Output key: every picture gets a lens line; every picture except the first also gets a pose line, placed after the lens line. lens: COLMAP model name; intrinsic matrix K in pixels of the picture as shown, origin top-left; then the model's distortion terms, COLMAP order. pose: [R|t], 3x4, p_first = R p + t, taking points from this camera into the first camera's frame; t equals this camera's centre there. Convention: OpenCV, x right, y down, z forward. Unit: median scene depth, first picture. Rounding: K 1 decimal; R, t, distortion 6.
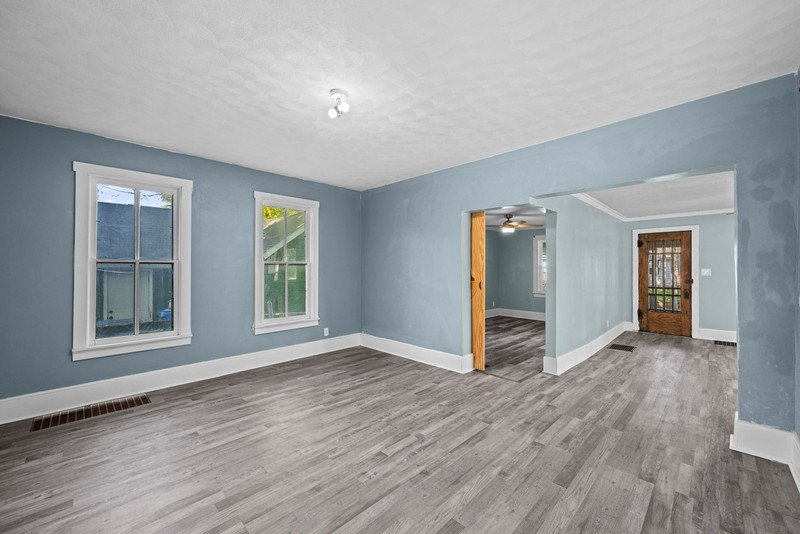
lens RADIAL K [[318.1, 0, 407.8], [0, 318.1, 271.3], [0, 0, 1]] dist [-0.000806, 0.000927]
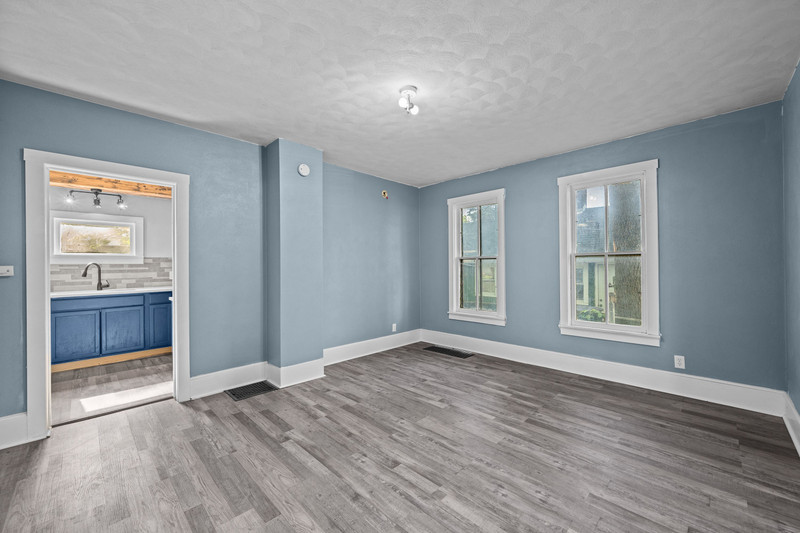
lens RADIAL K [[318.1, 0, 397.2], [0, 318.1, 261.0], [0, 0, 1]] dist [-0.000806, 0.000927]
pose [[-0.017615, -0.015056, -0.999731, 0.582085], [-0.000220, 0.999887, -0.015054, 0.005325], [0.999845, -0.000046, -0.017617, 0.711034]]
